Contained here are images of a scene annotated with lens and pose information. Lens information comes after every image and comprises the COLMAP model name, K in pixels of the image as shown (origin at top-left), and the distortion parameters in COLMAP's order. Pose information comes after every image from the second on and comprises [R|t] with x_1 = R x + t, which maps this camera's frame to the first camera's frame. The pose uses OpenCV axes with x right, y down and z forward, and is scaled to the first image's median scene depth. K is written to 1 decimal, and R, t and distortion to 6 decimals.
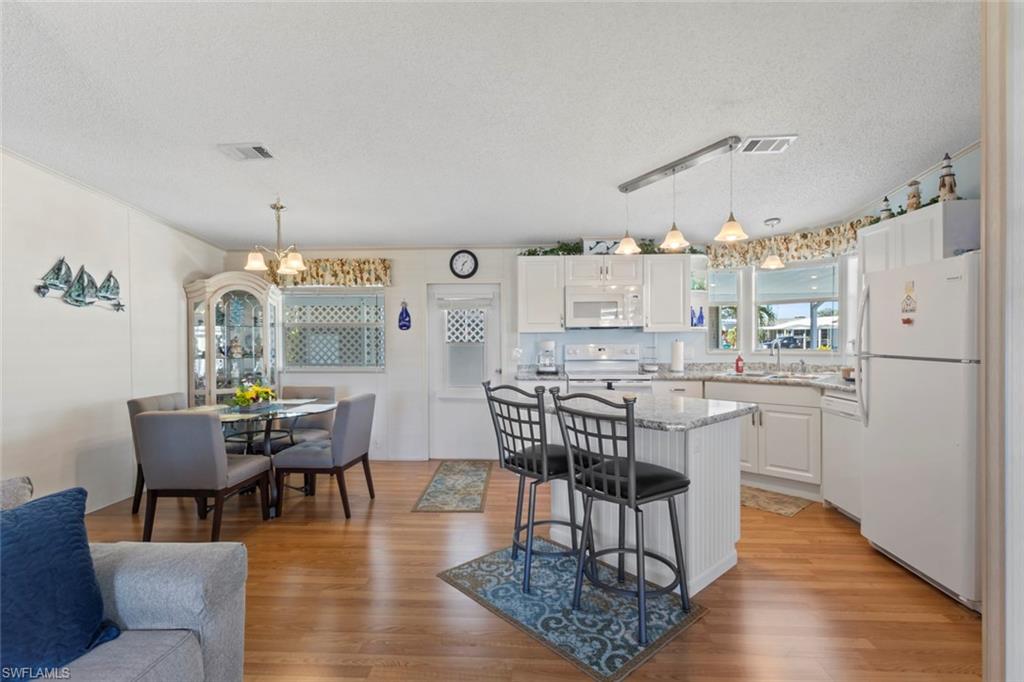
lens RADIAL K [[470.8, 0, 508.0], [0, 470.8, 338.5], [0, 0, 1]] dist [0.001353, 0.000689]
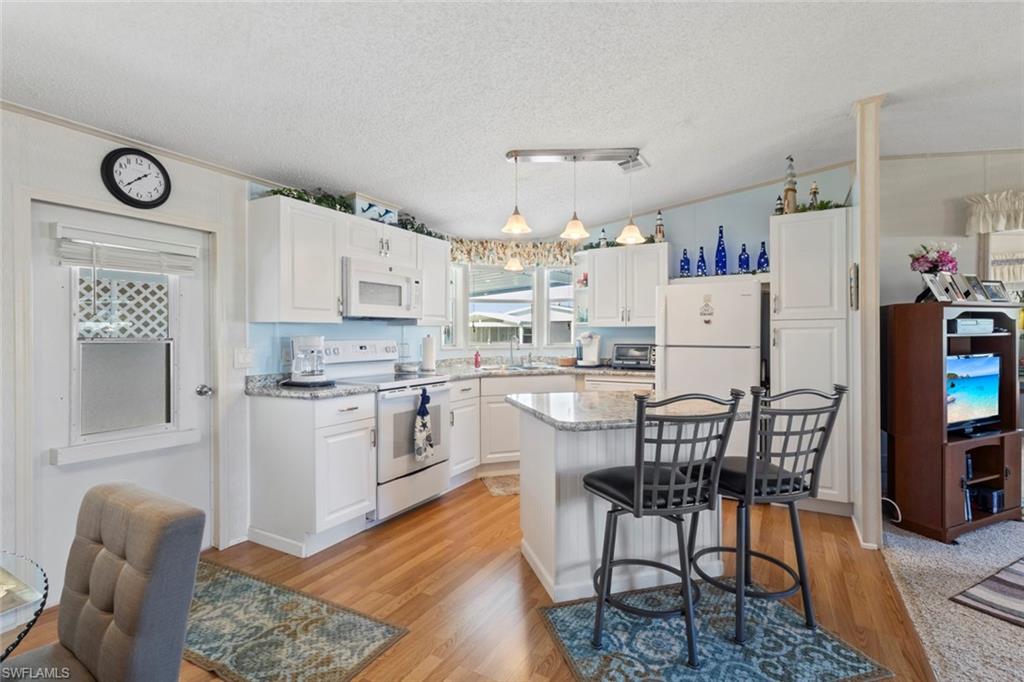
lens RADIAL K [[477.1, 0, 509.2], [0, 477.1, 334.0], [0, 0, 1]] dist [0.002082, 0.000993]
pose [[0.444364, 0.006636, 0.895822, -0.434193], [-0.001426, 0.999977, -0.006699, 0.007200], [-0.895845, 0.001699, 0.444363, 0.516880]]
